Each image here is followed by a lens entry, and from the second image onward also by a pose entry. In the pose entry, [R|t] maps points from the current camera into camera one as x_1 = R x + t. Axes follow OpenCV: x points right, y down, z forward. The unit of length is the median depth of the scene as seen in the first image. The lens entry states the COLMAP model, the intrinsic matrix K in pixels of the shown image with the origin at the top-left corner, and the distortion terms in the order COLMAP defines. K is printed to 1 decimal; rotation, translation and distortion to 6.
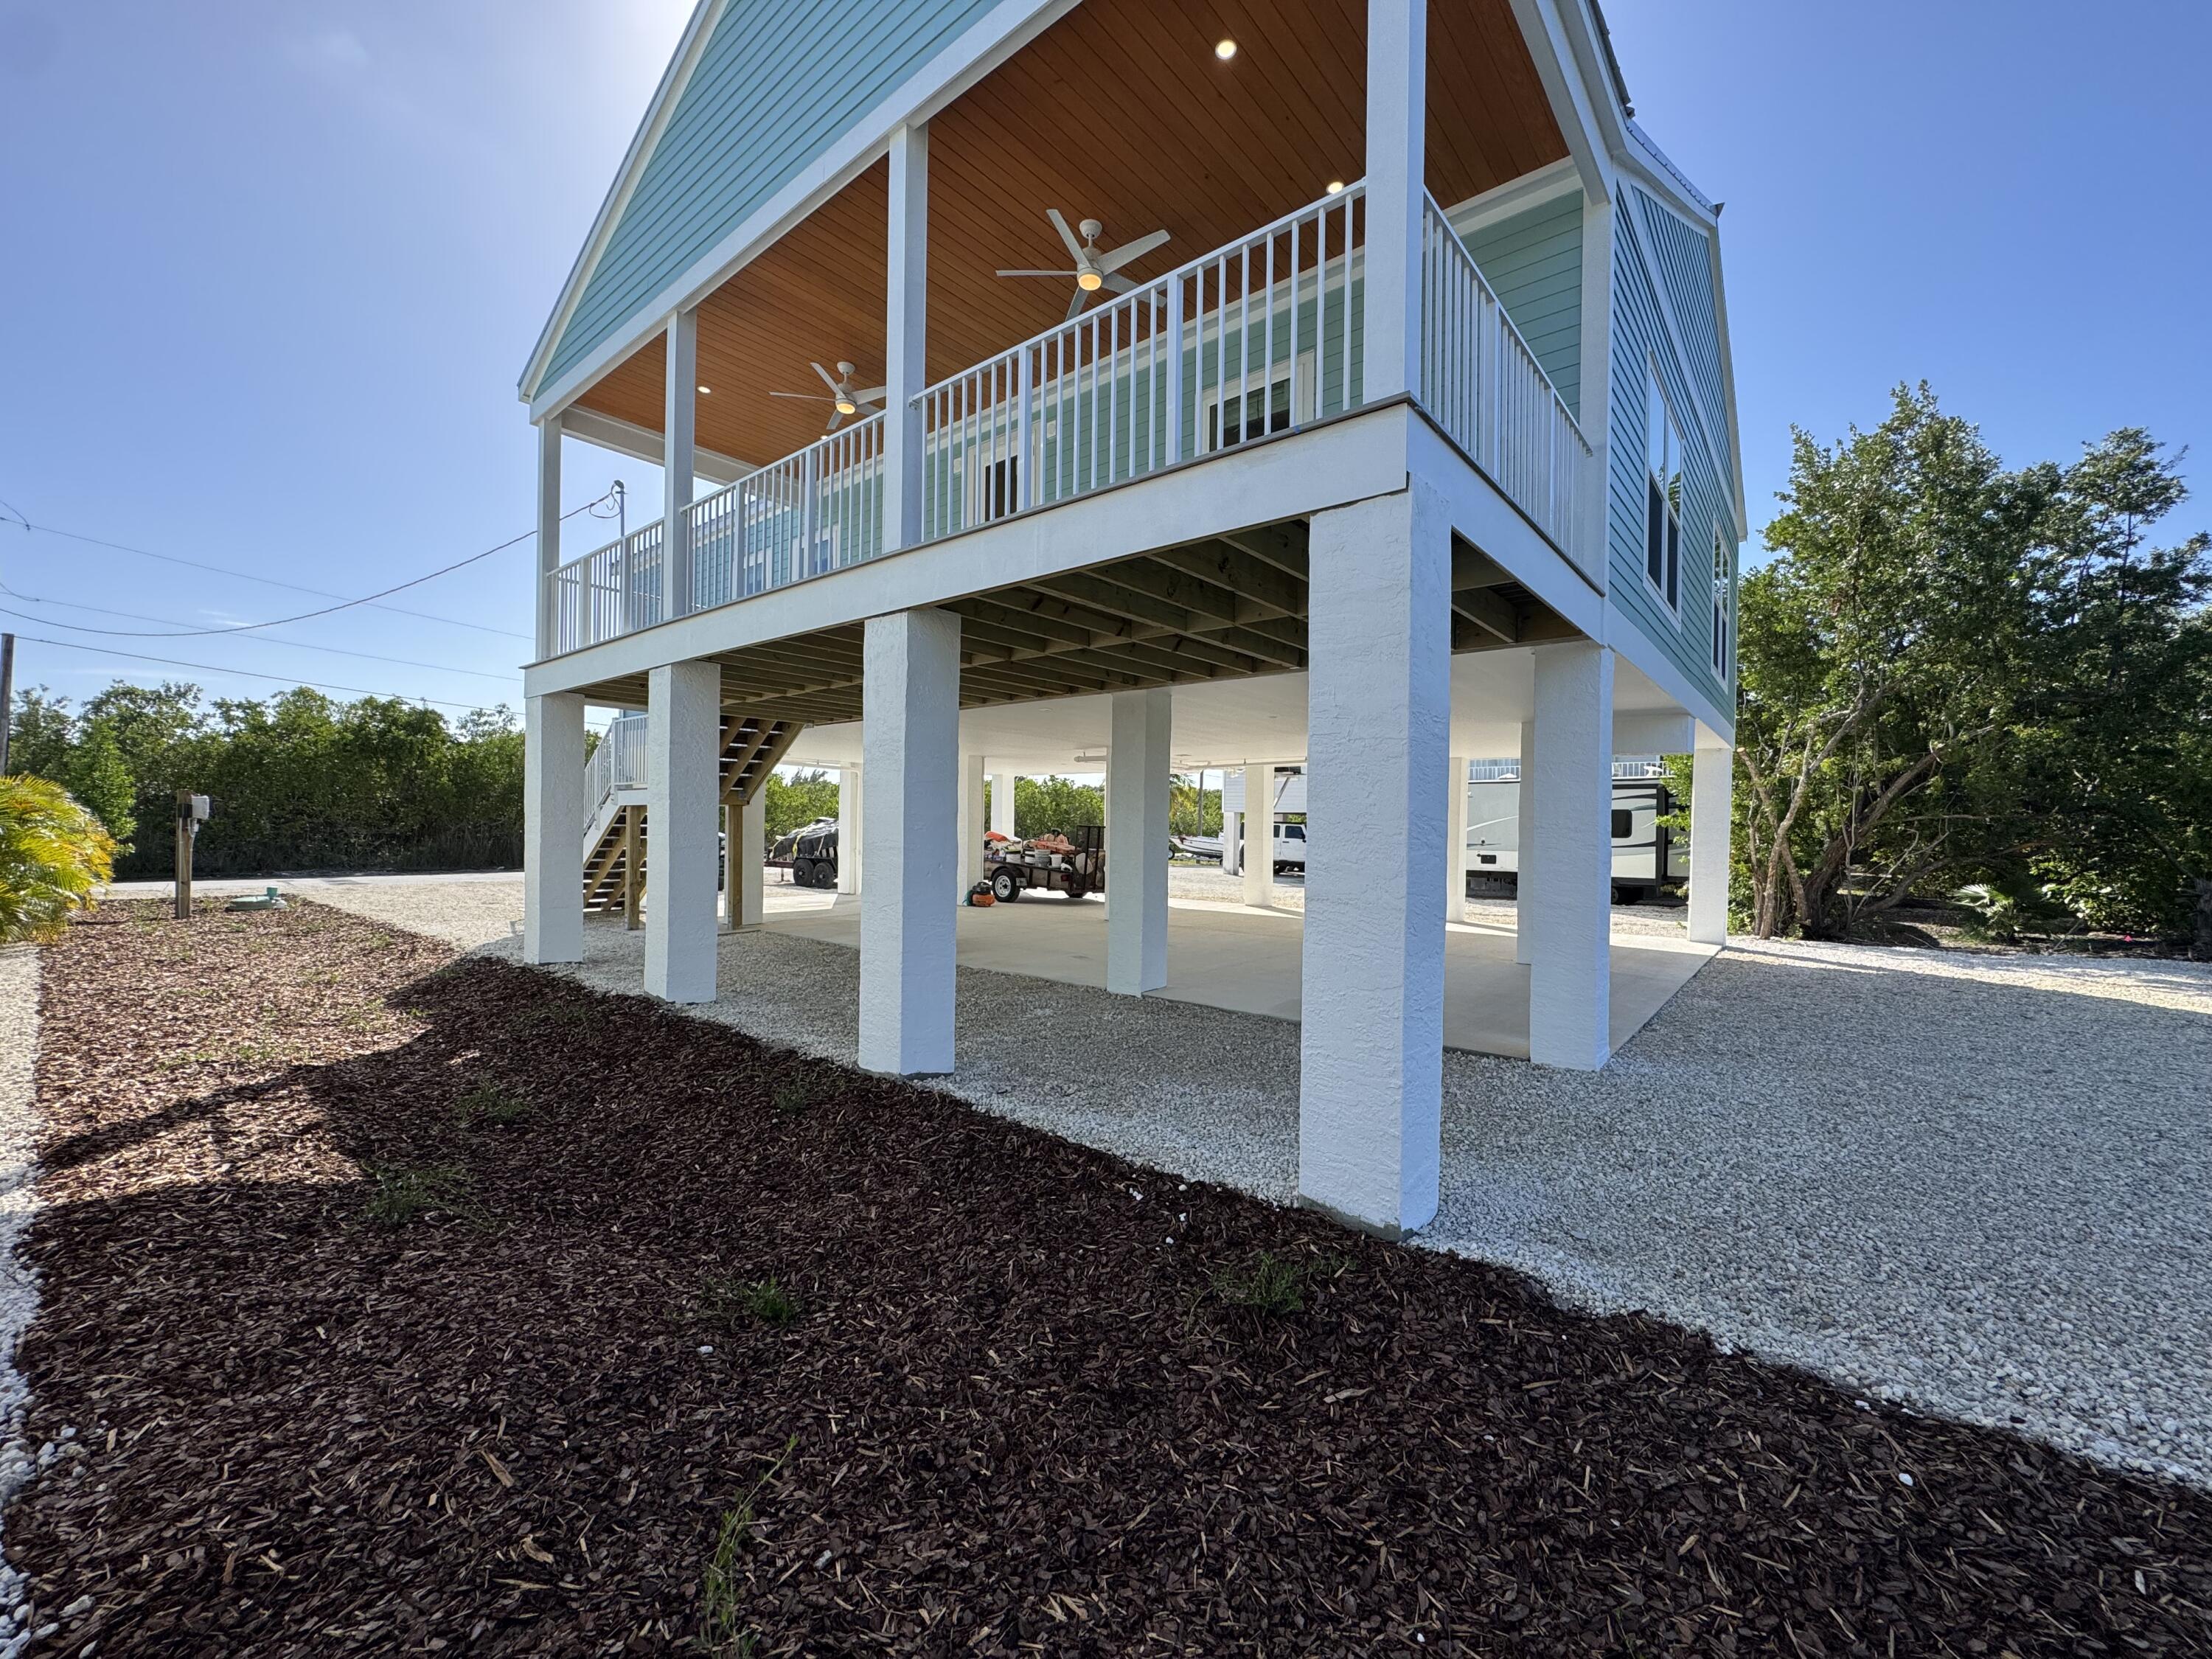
lens RADIAL K [[878.3, 0, 1105.5], [0, 878.3, 832.1], [0, 0, 1]] dist [-0.002510, 0.000789]
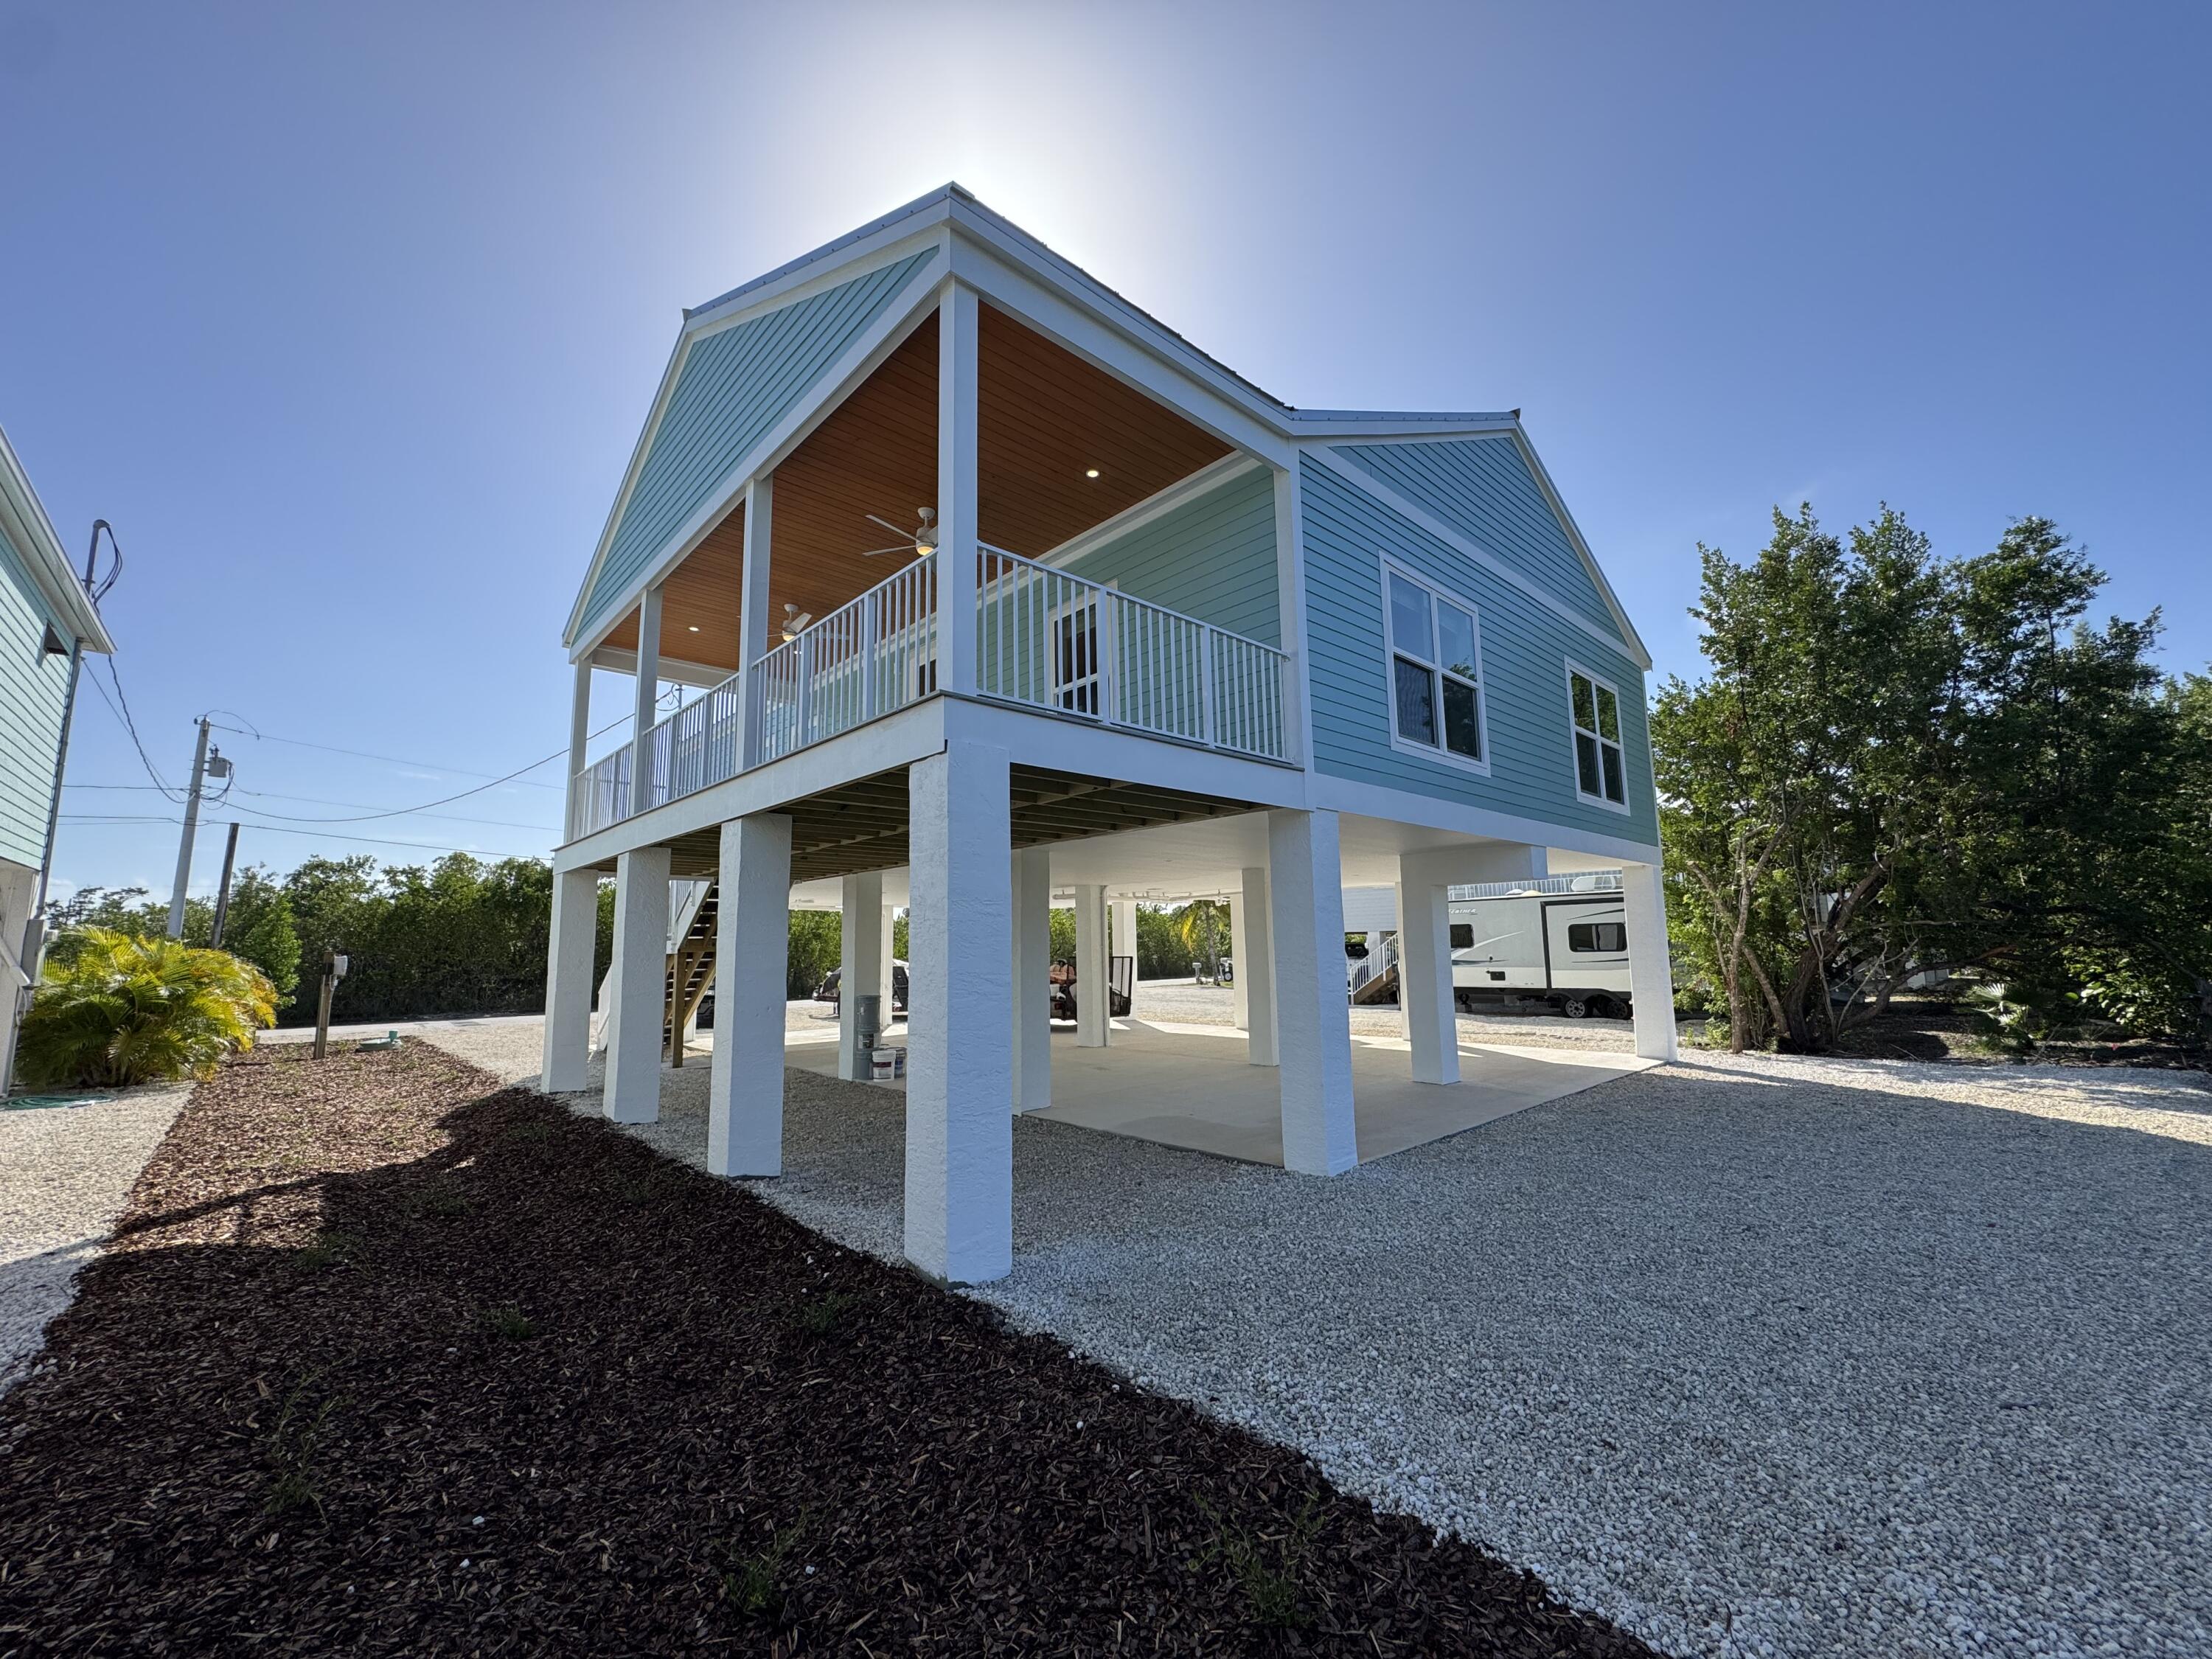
lens RADIAL K [[878.3, 0, 1105.5], [0, 878.3, 832.1], [0, 0, 1]] dist [-0.002510, 0.000789]
pose [[0.991727, -0.047637, -0.119196, 0.435544], [0.030826, 0.989799, -0.139096, -0.022381], [0.124606, 0.134271, 0.983079, -0.227122]]
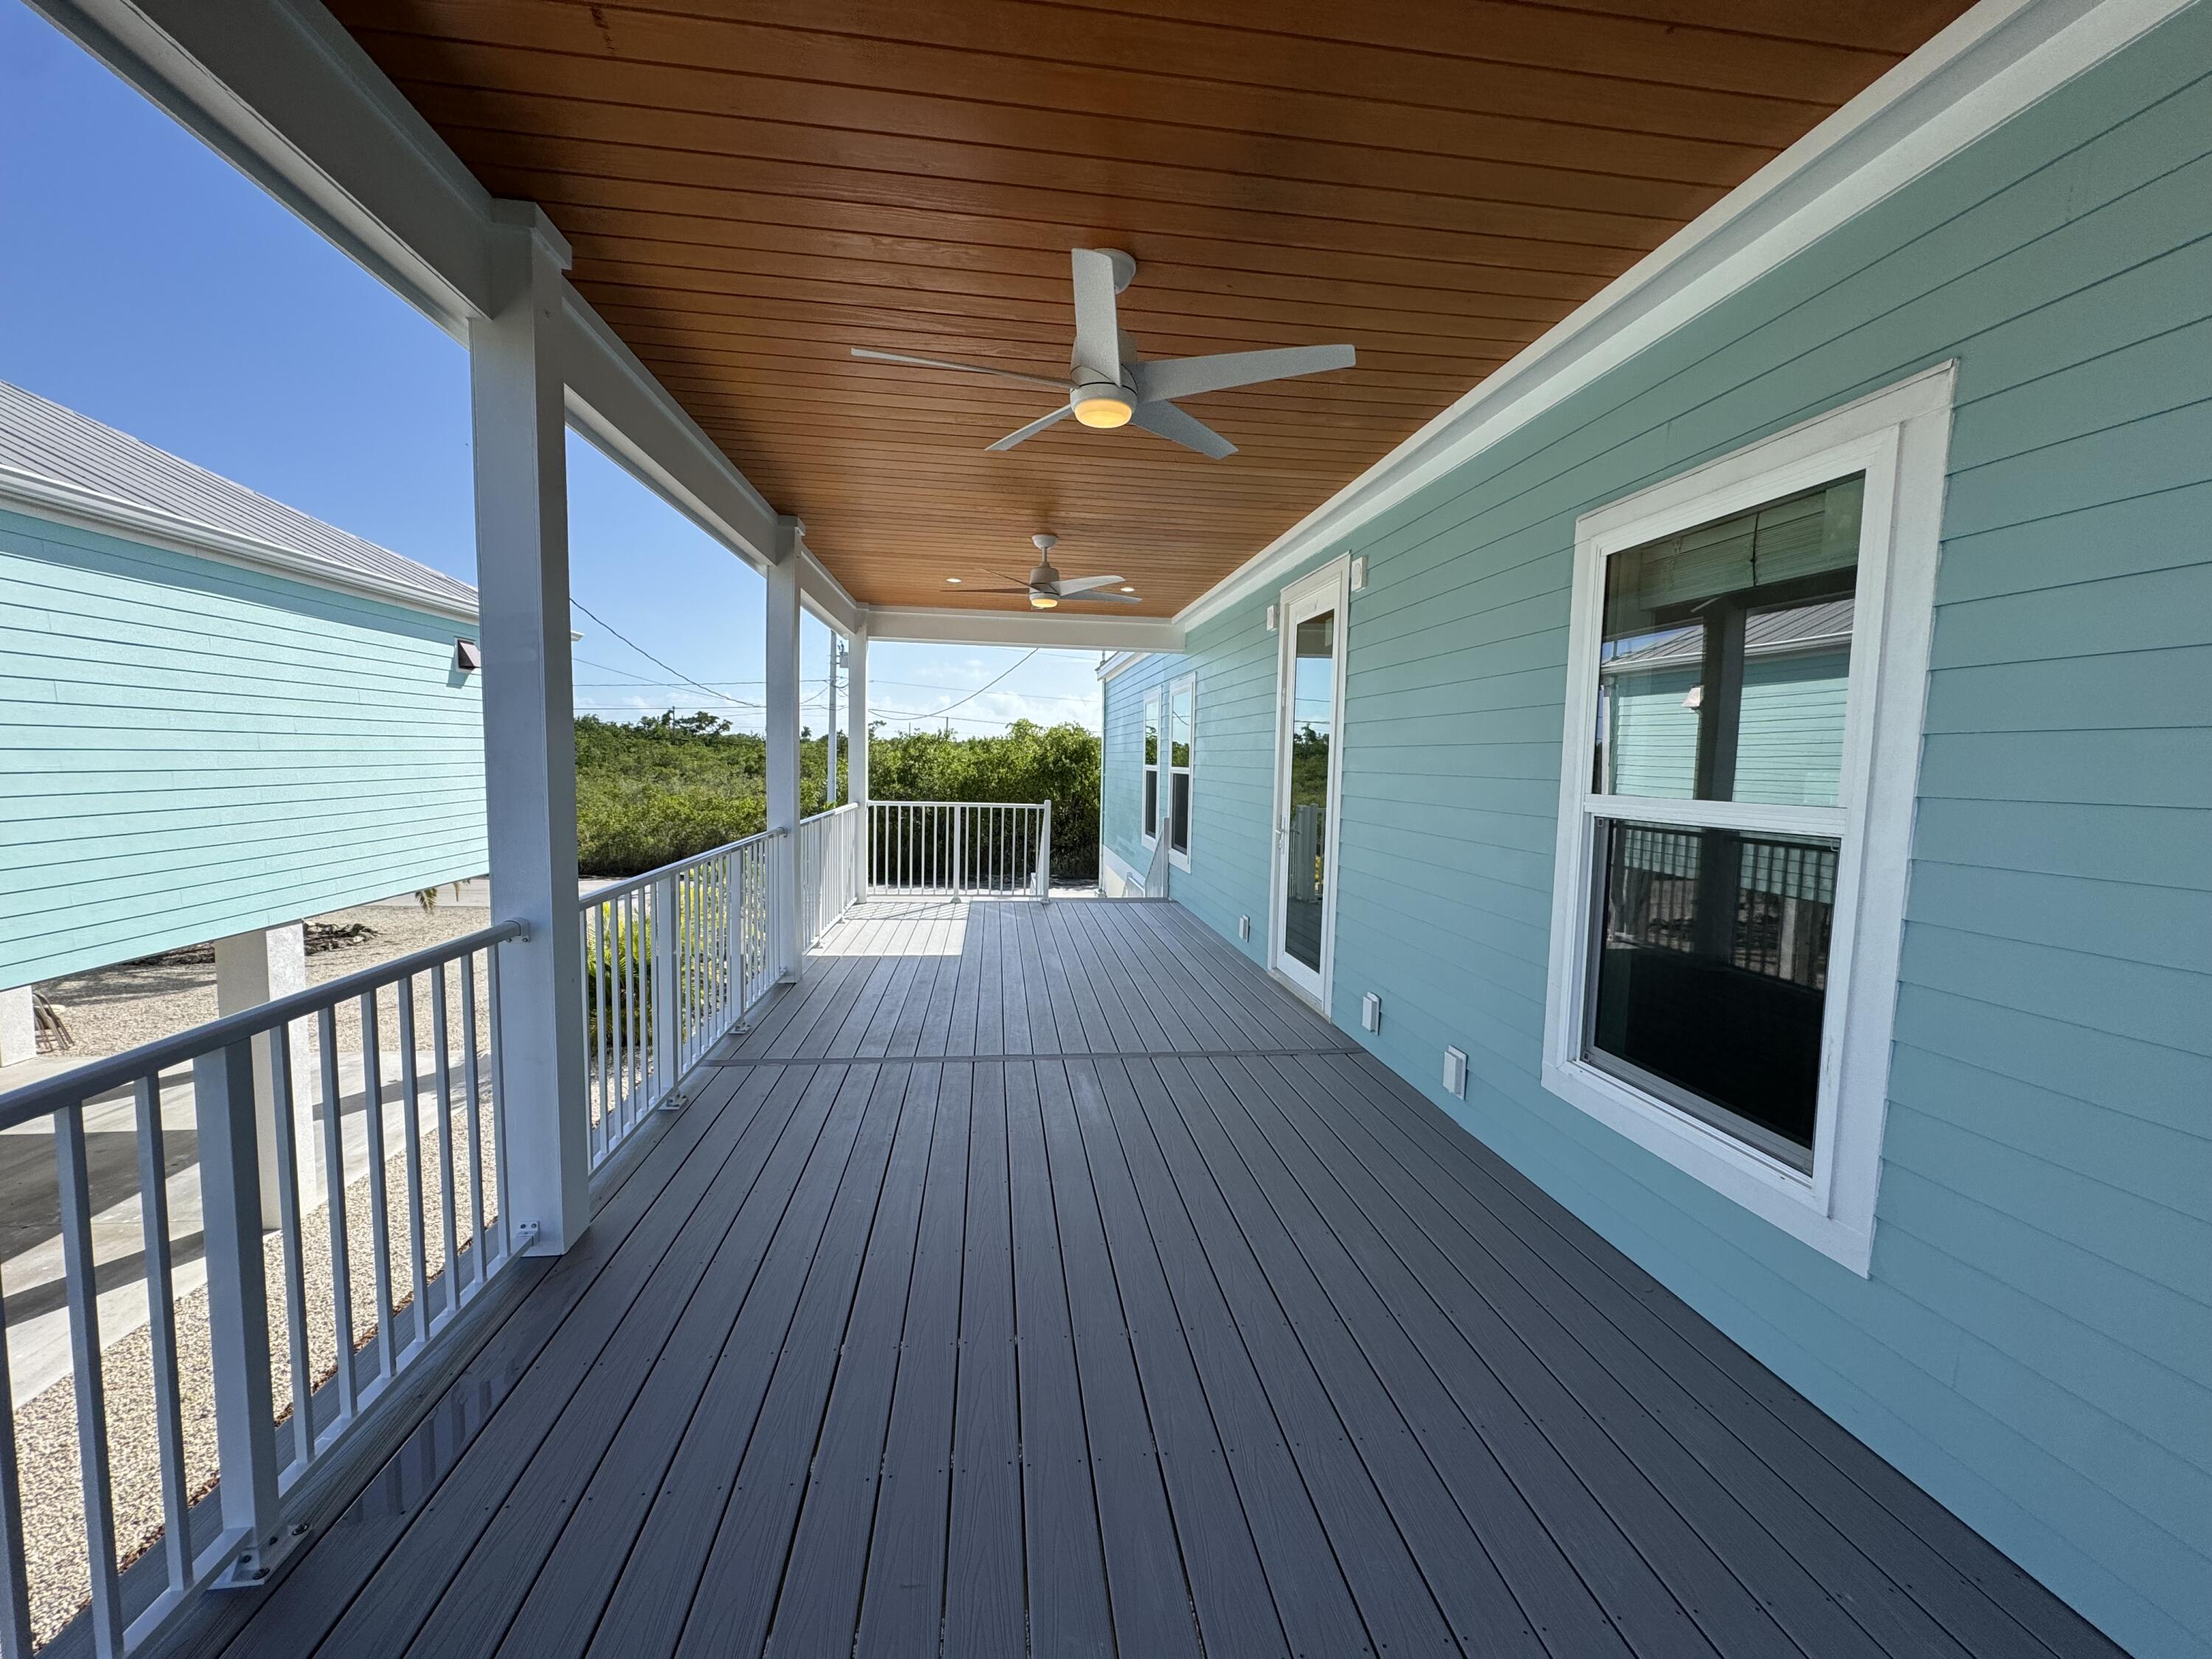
lens RADIAL K [[878.3, 0, 1105.5], [0, 878.3, 832.1], [0, 0, 1]] dist [-0.002510, 0.000789]
pose [[0.733219, 0.058436, -0.677477, 0.285101], [-0.014687, 0.997429, 0.070138, -0.533829], [0.679833, -0.041476, 0.732193, 0.804385]]
